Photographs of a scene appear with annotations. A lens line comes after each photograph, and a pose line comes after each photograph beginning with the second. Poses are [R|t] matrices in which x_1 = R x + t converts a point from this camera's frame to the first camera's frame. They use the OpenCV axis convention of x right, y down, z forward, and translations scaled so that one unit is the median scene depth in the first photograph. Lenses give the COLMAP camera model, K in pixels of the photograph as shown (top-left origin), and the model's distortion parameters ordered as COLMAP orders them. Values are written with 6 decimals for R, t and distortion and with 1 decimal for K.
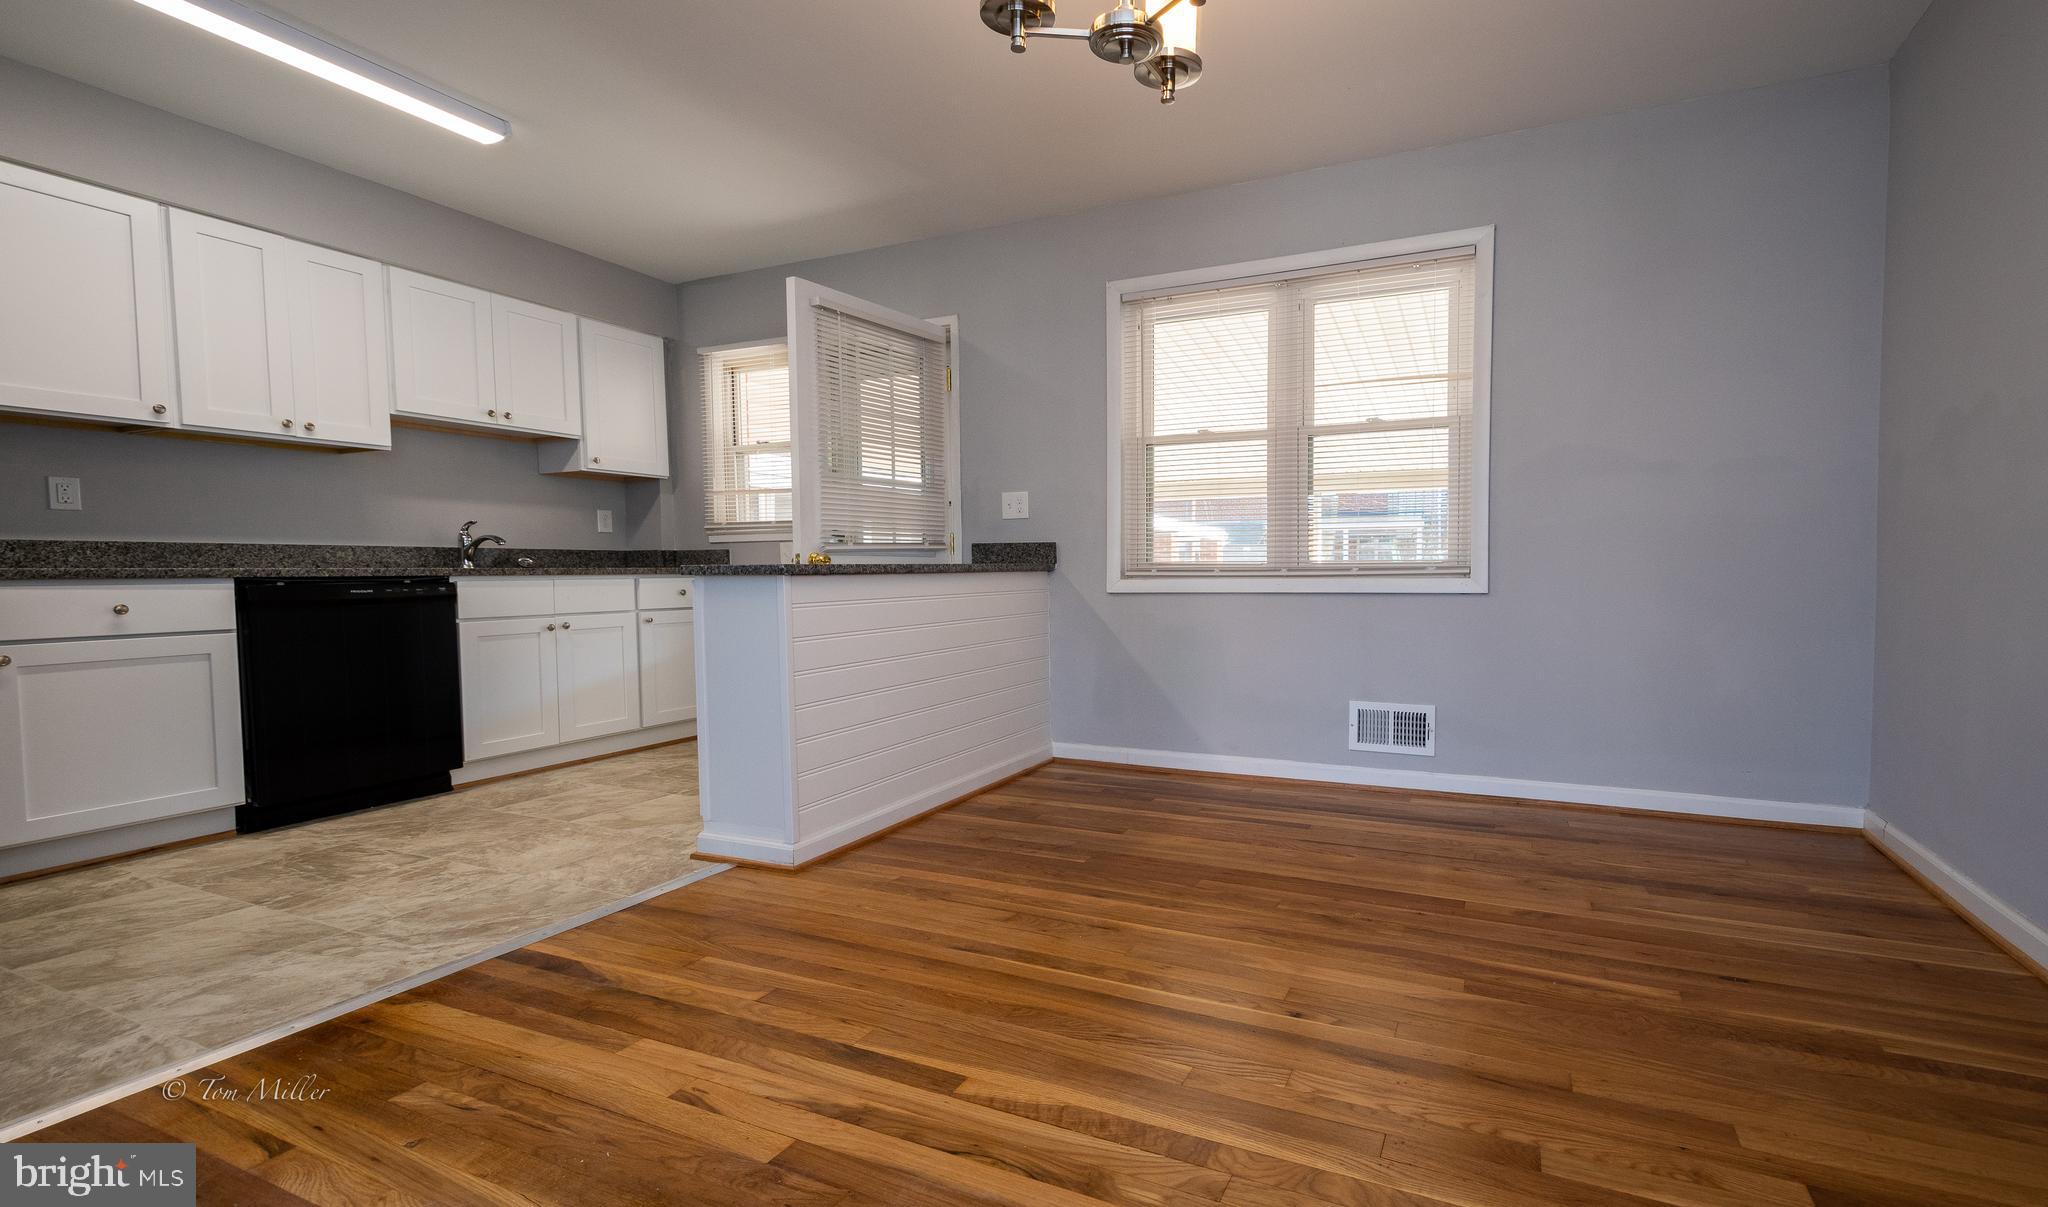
lens RADIAL K [[854.6, 0, 1135.5], [0, 854.6, 601.1], [0, 0, 1]] dist [0.009721, 0.000233]
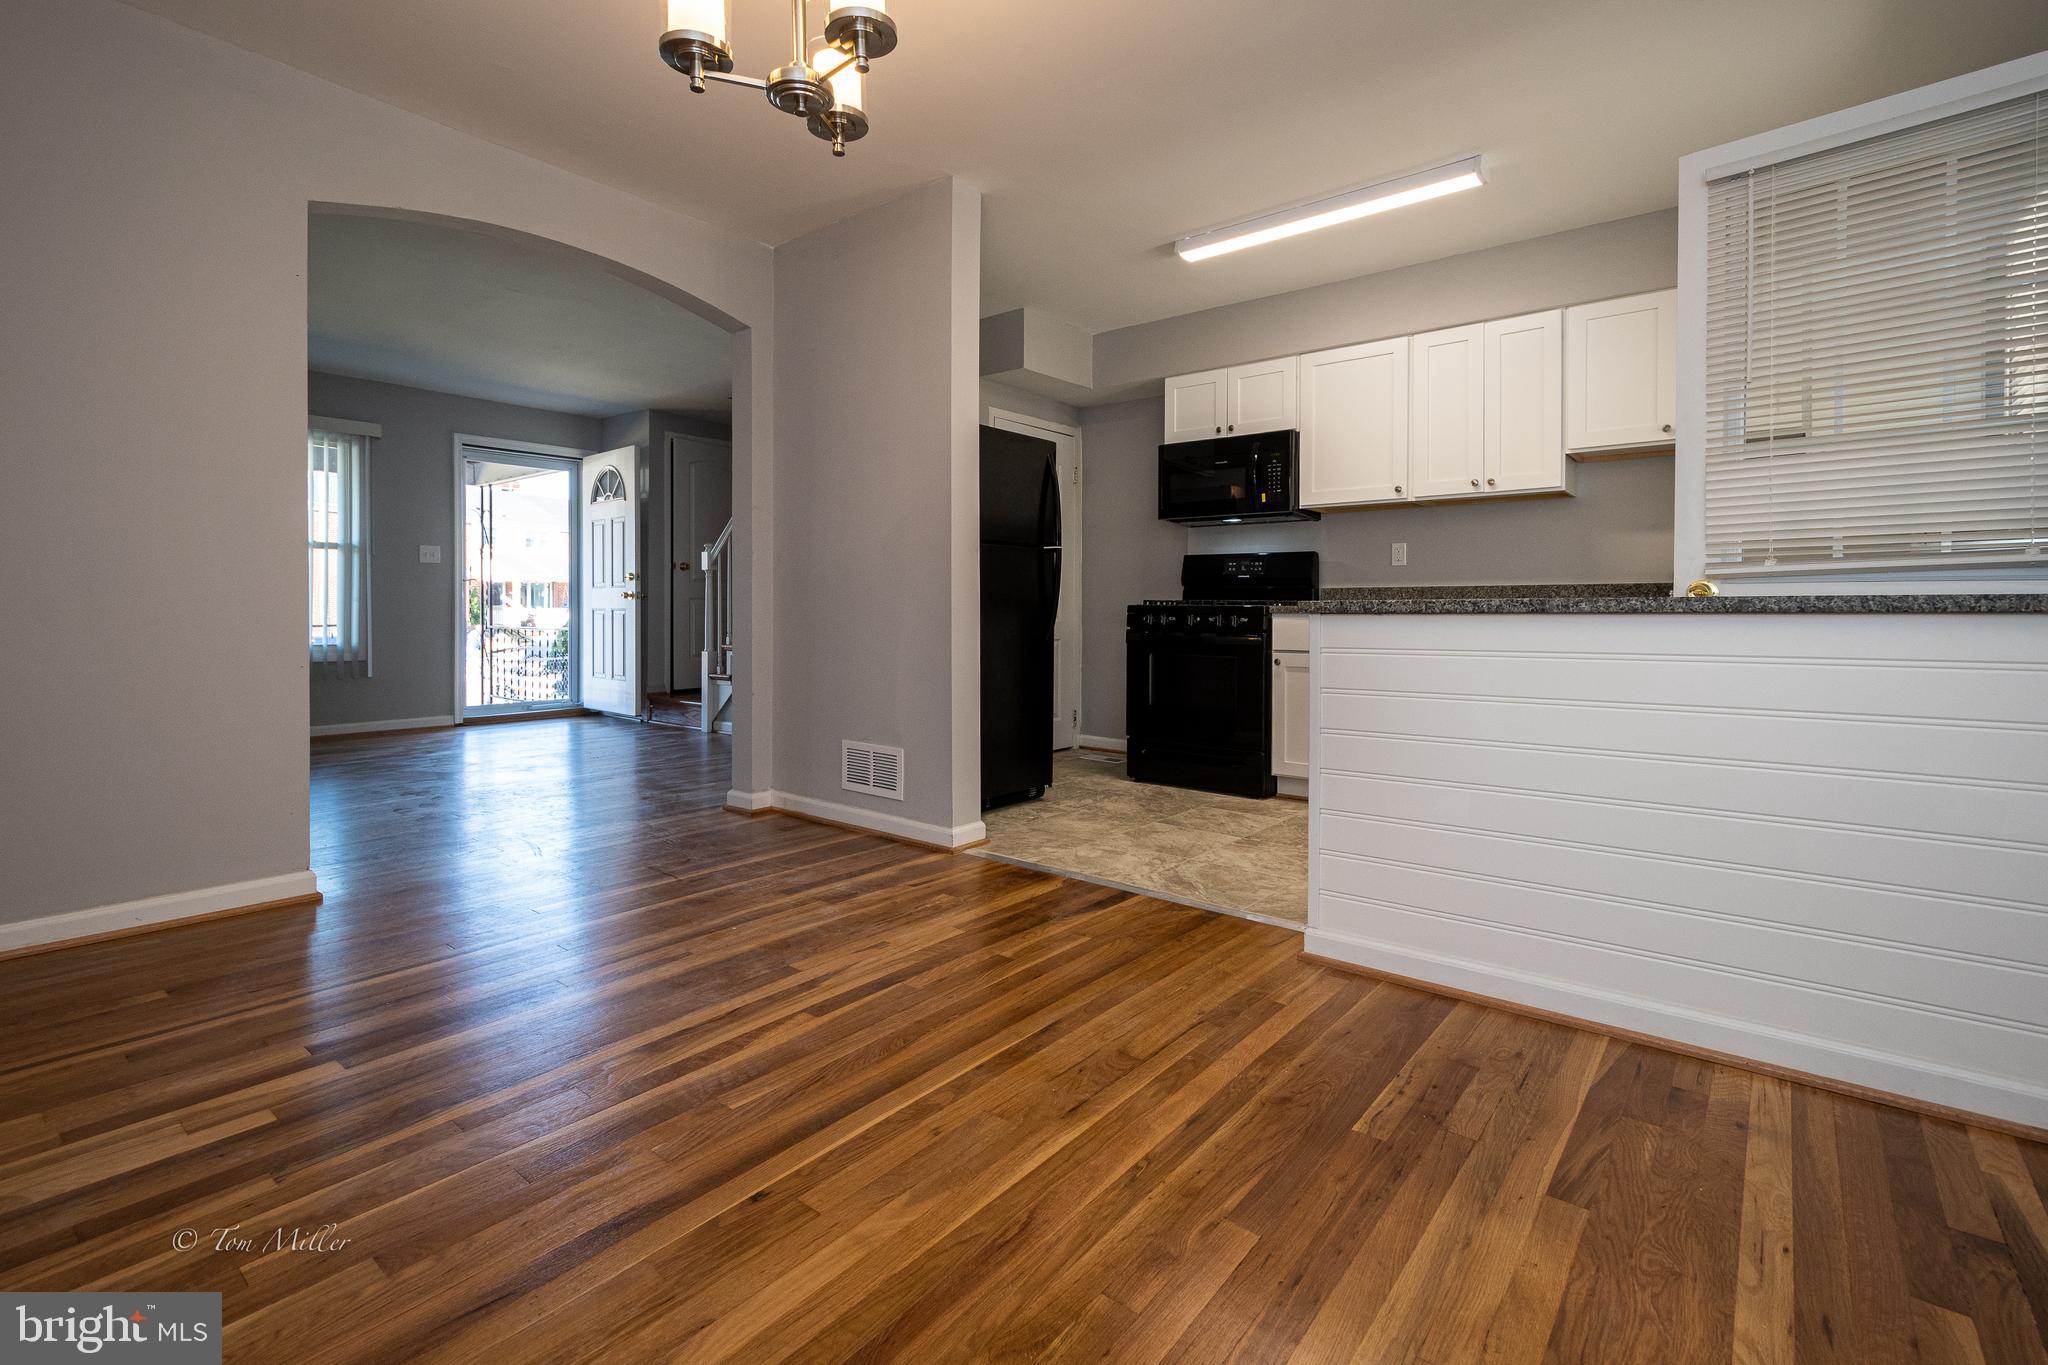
lens RADIAL K [[1021.3, 0, 982.8], [0, 1021.3, 609.5], [0, 0, 1]] dist [0.011346, 0.000352]
pose [[-0.324255, 0.002655, -0.945966, 0.633879], [-0.034435, 0.999300, 0.014608, -0.035400], [0.945343, 0.037311, -0.323937, 0.948427]]
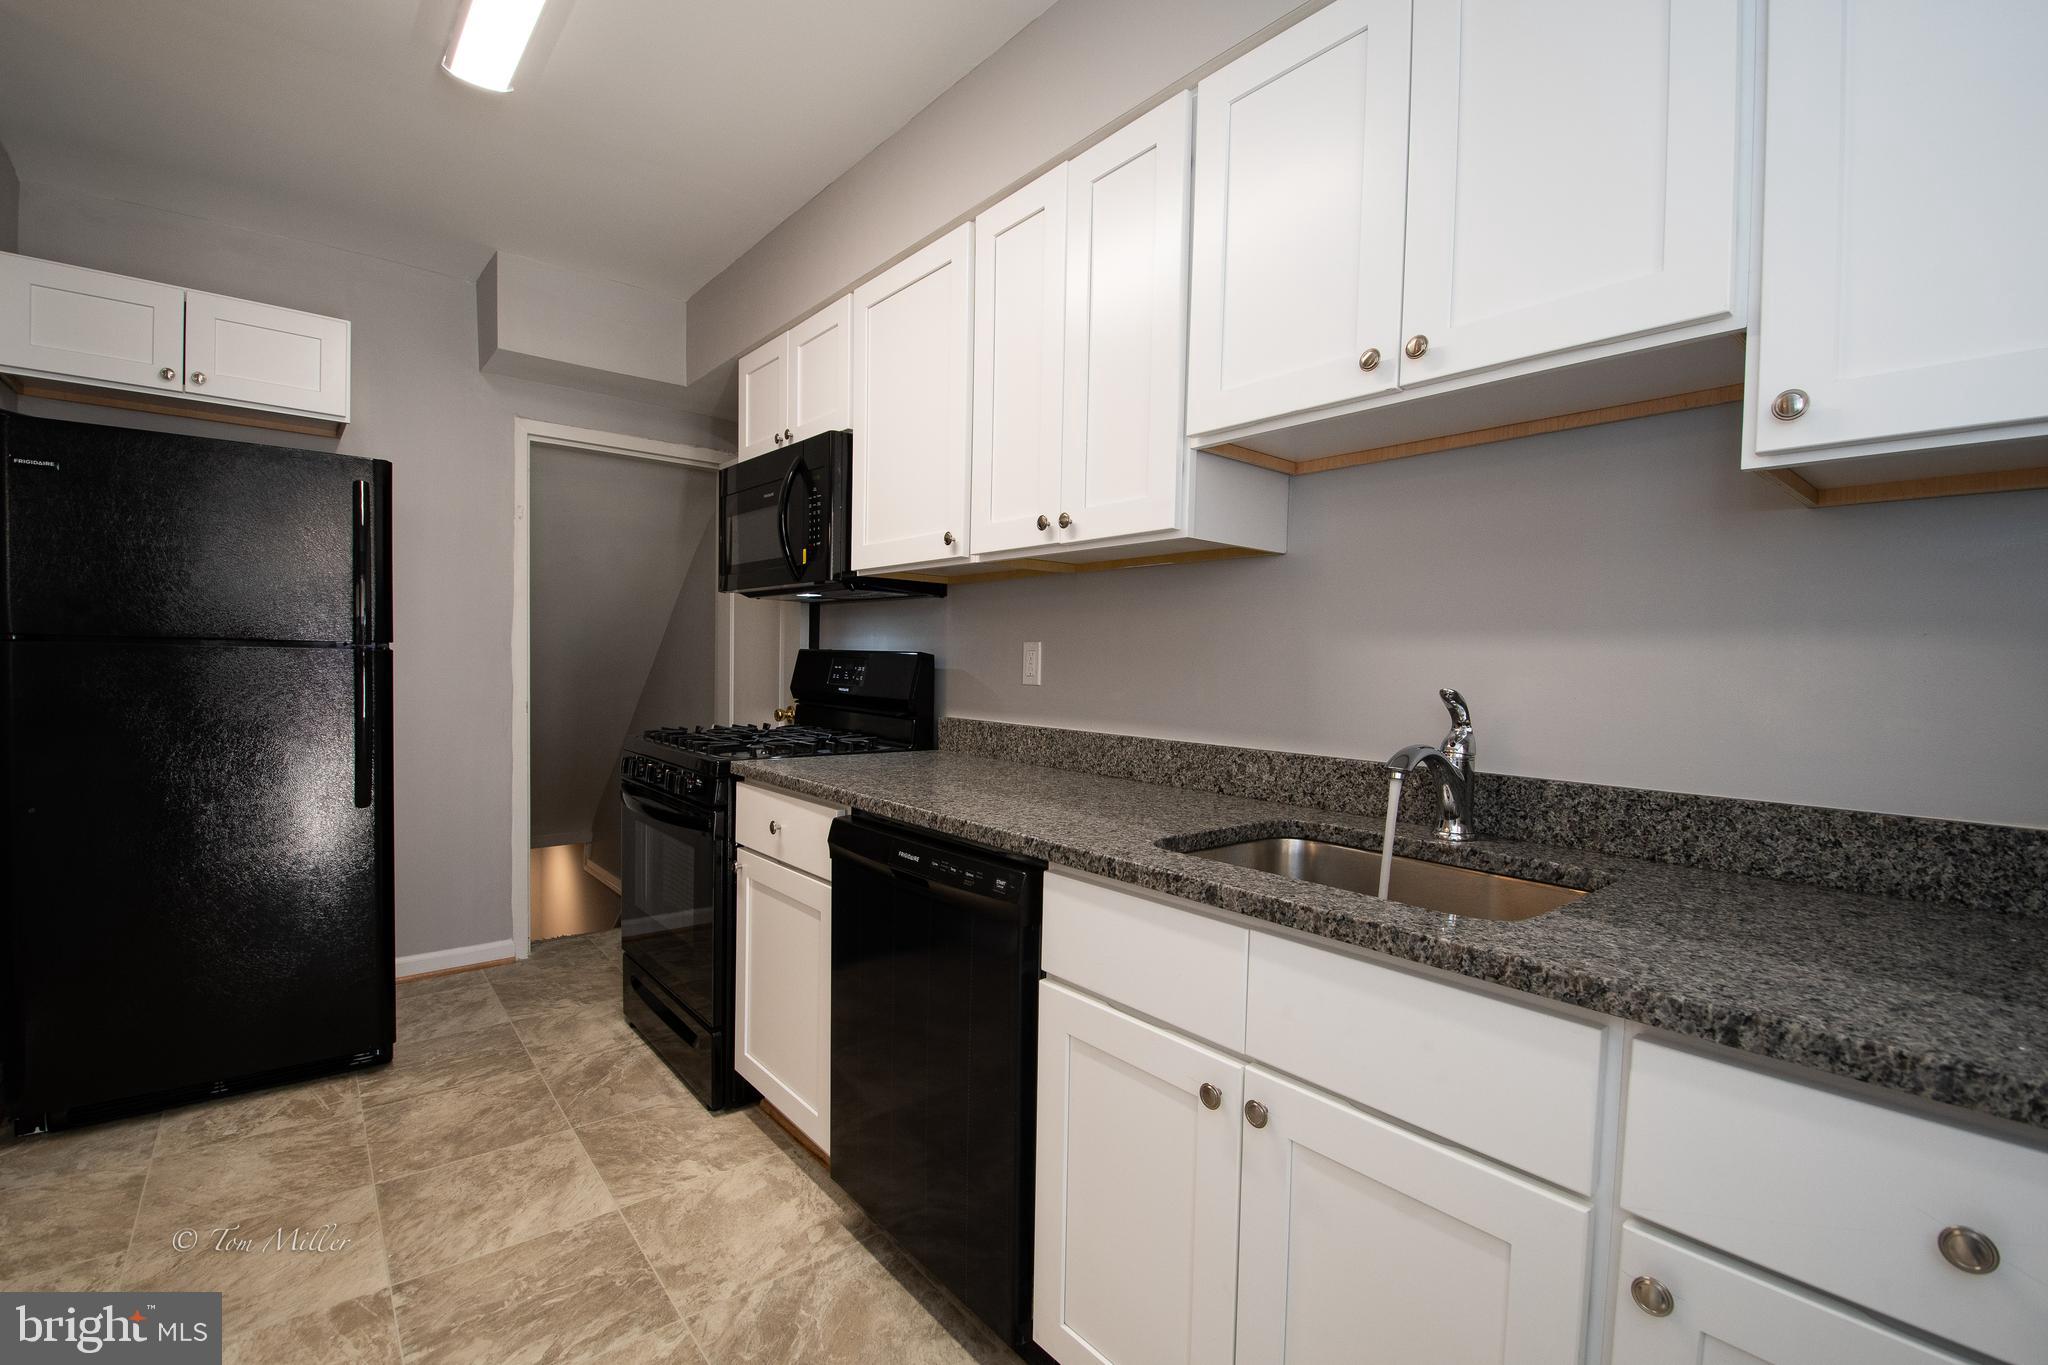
lens RADIAL K [[930.3, 0, 1015.9], [0, 930.3, 707.7], [0, 0, 1]] dist [-0.017546, -0.003388]
pose [[-0.480678, 0.034929, -0.876201, -0.537818], [-0.054383, 0.996096, 0.069542, -0.150046], [0.875209, 0.081078, -0.476902, 1.458712]]
